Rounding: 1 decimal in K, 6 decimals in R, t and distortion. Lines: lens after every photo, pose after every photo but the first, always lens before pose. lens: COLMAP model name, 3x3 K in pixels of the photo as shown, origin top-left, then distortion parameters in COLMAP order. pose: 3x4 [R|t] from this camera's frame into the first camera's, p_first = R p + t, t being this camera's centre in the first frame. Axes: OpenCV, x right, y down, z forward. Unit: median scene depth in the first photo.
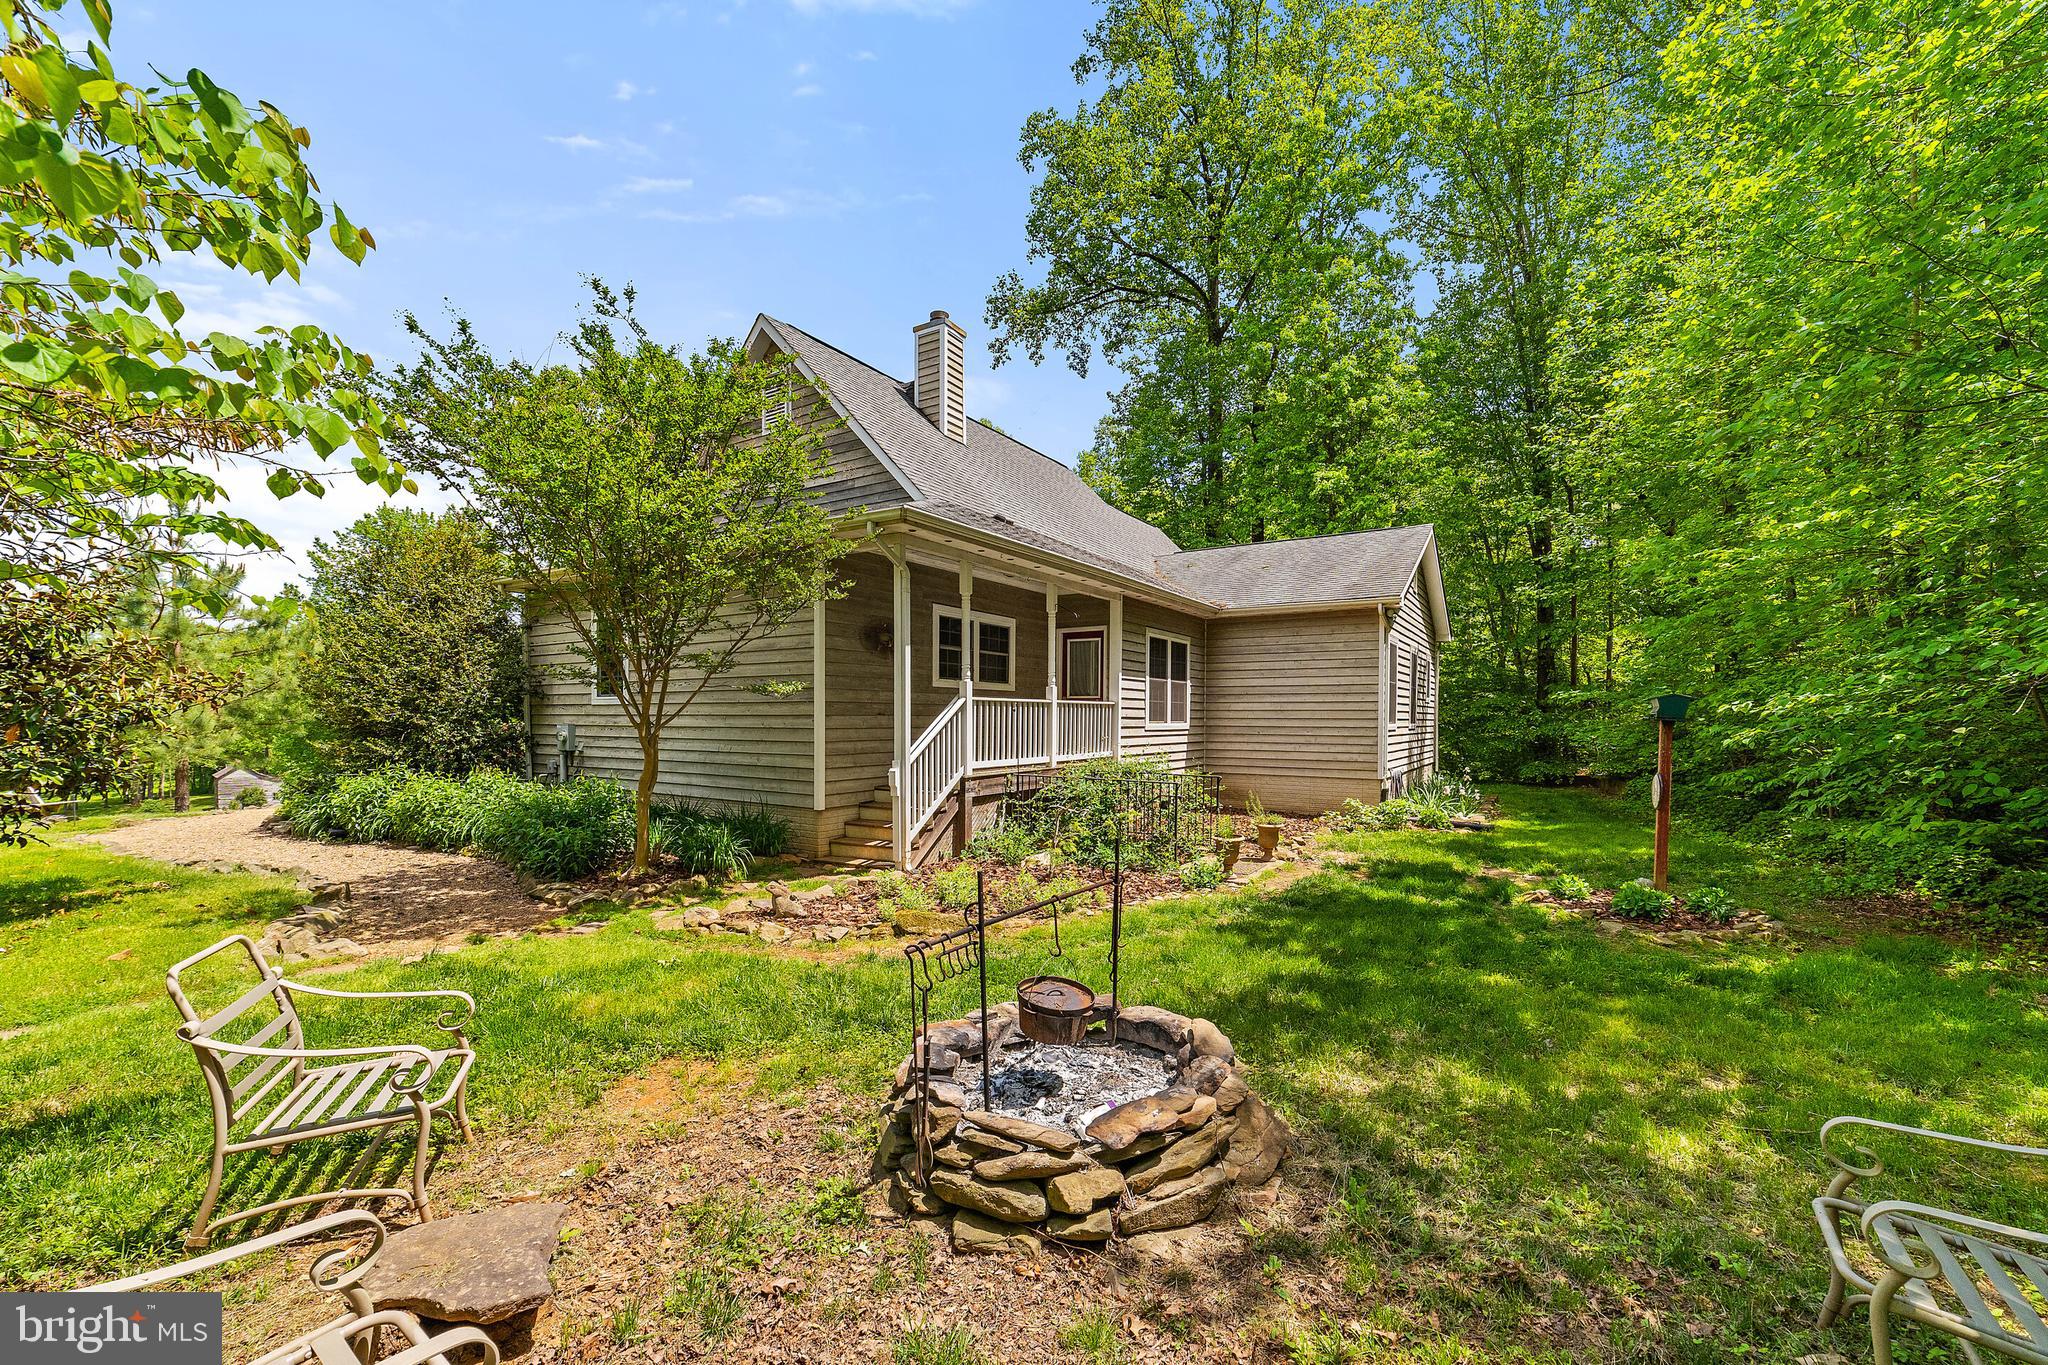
lens RADIAL K [[827.8, 0, 1002.3], [0, 827.8, 712.6], [0, 0, 1]] dist [-0.010292, 0.000214]
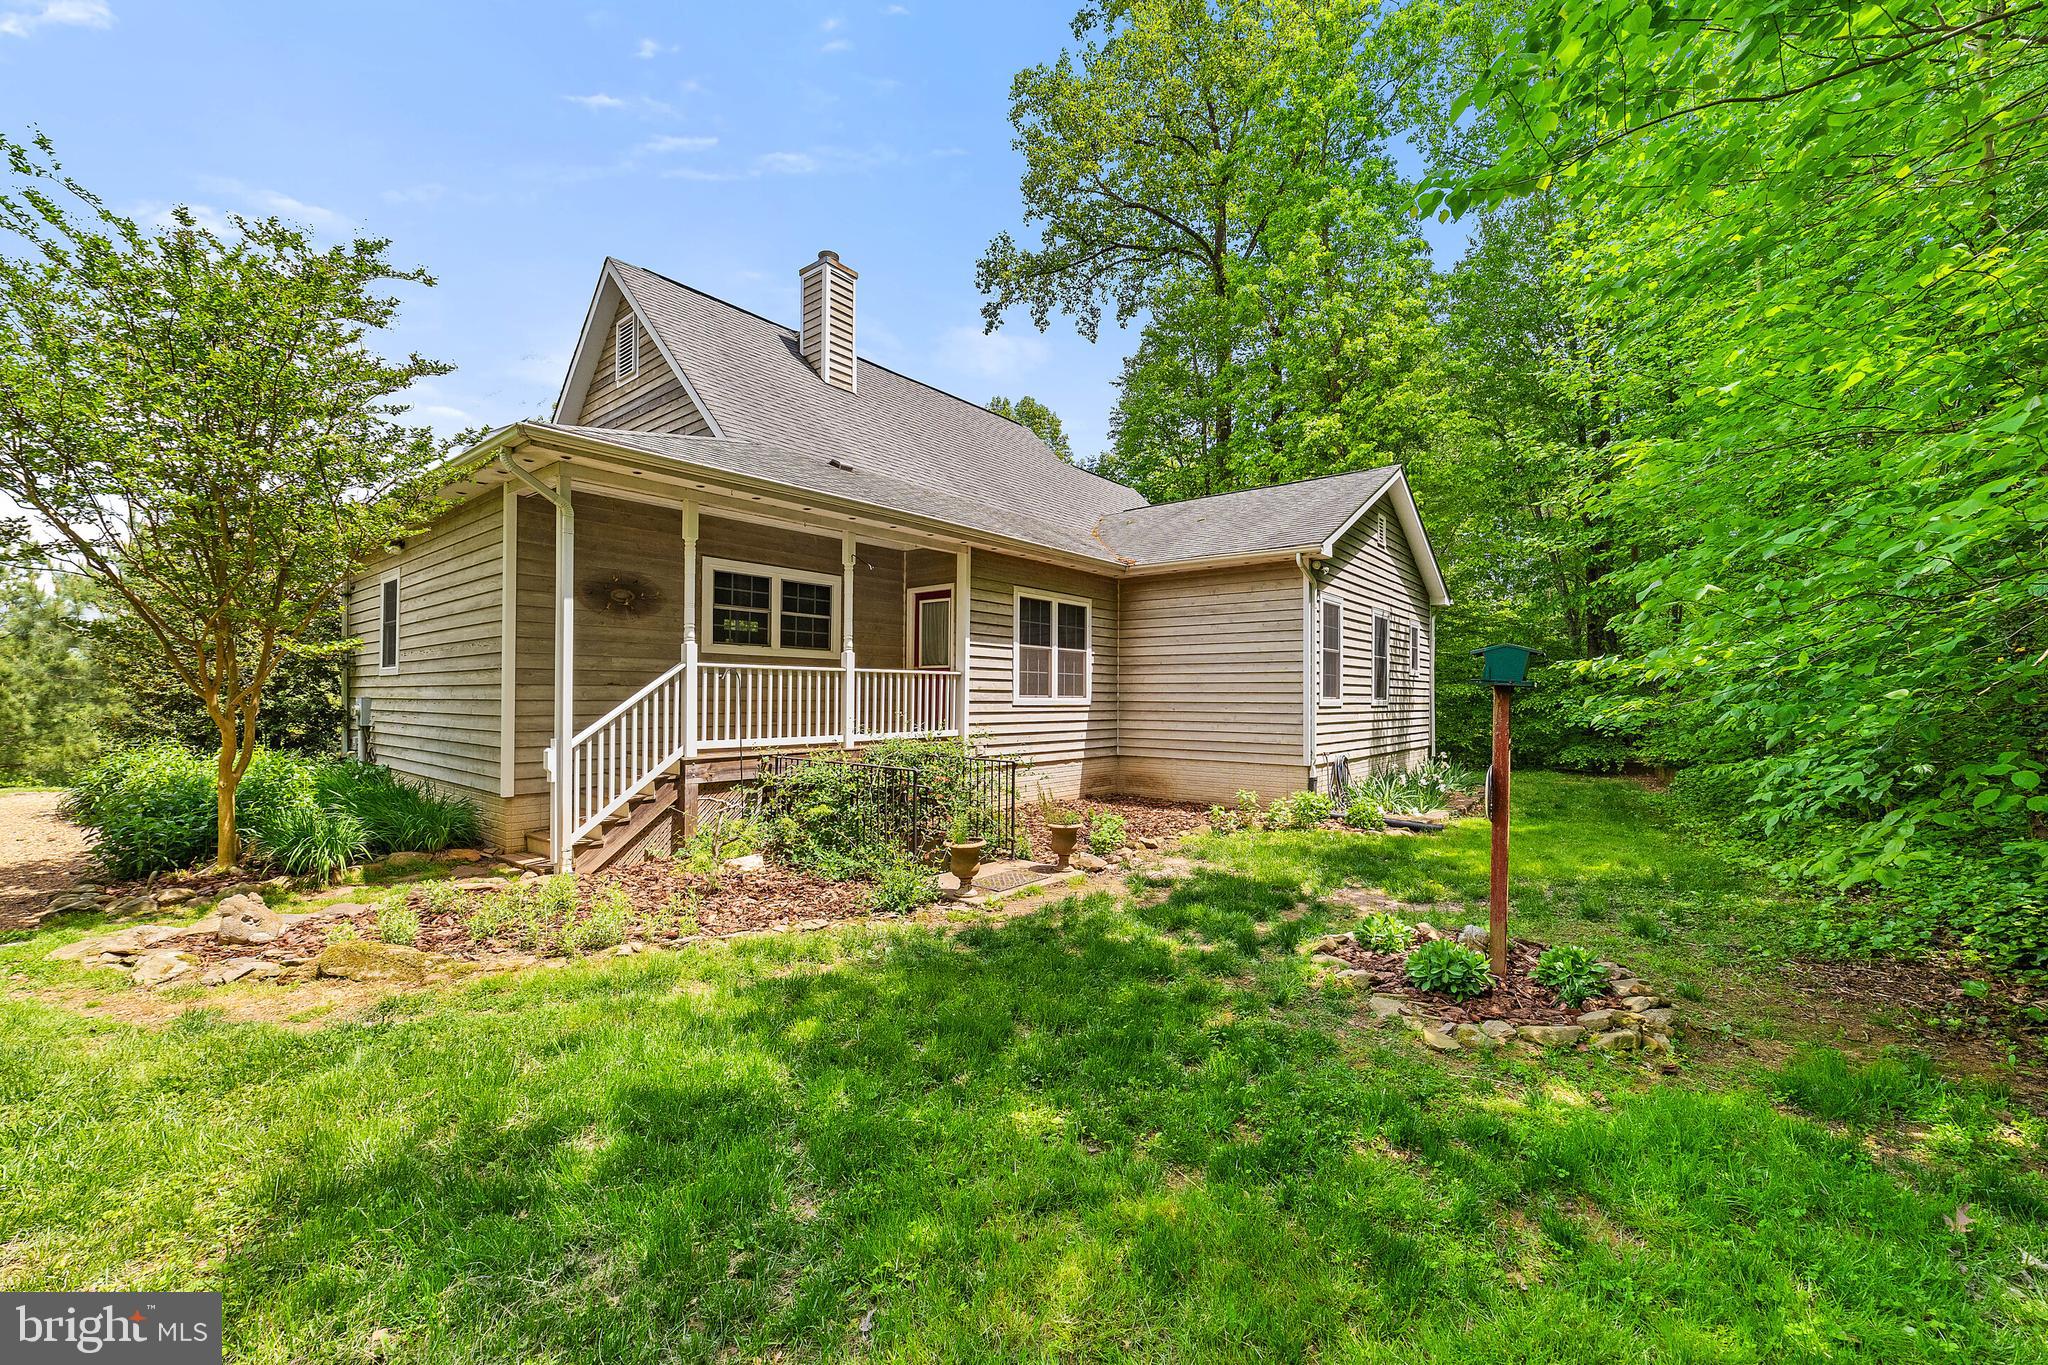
lens RADIAL K [[814.3, 0, 989.4], [0, 814.3, 668.8], [0, 0, 1]] dist [-0.008507, -0.000011]
pose [[0.993656, -0.002761, -0.112431, 0.223231], [-0.000441, 0.999595, -0.028448, 0.006675], [0.112464, 0.028317, 0.993252, 0.144607]]
